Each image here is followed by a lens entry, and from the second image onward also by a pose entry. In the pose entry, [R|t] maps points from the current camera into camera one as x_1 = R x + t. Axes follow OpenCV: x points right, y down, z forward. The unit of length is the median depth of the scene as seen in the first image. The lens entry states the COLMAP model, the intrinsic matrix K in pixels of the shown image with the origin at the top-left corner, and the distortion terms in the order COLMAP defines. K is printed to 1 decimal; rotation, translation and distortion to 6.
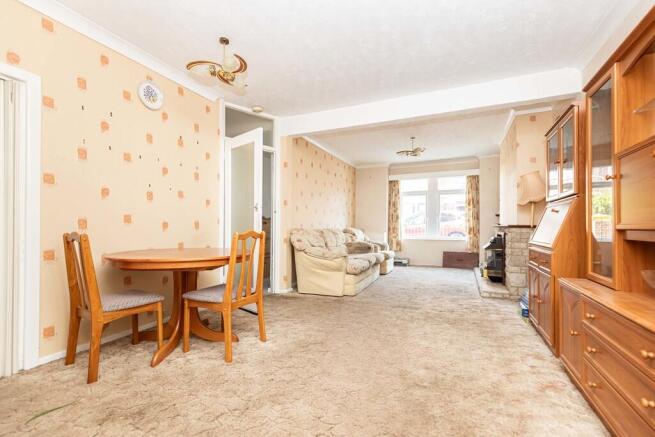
lens RADIAL K [[305.5, 0, 331.1], [0, 305.5, 224.1], [0, 0, 1]] dist [0.002598, 0.000038]
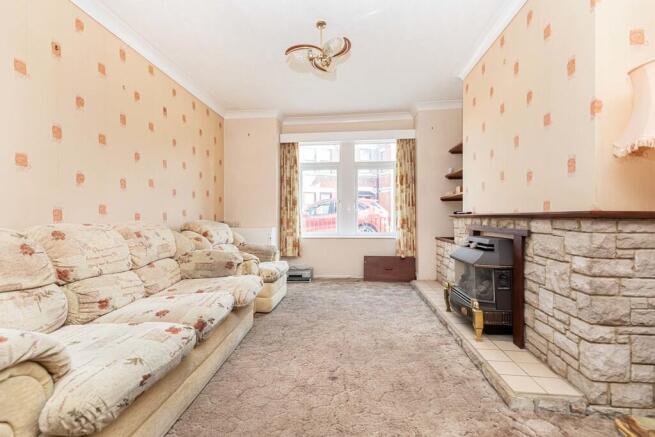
lens RADIAL K [[305.5, 0, 325.5], [0, 305.5, 218.7], [0, 0, 1]] dist [0.002598, 0.000038]
pose [[0.954609, -0.006573, 0.297789, 0.099908], [0.003183, 0.999924, 0.011869, 0.003389], [-0.297844, -0.010382, 0.954558, 0.416889]]
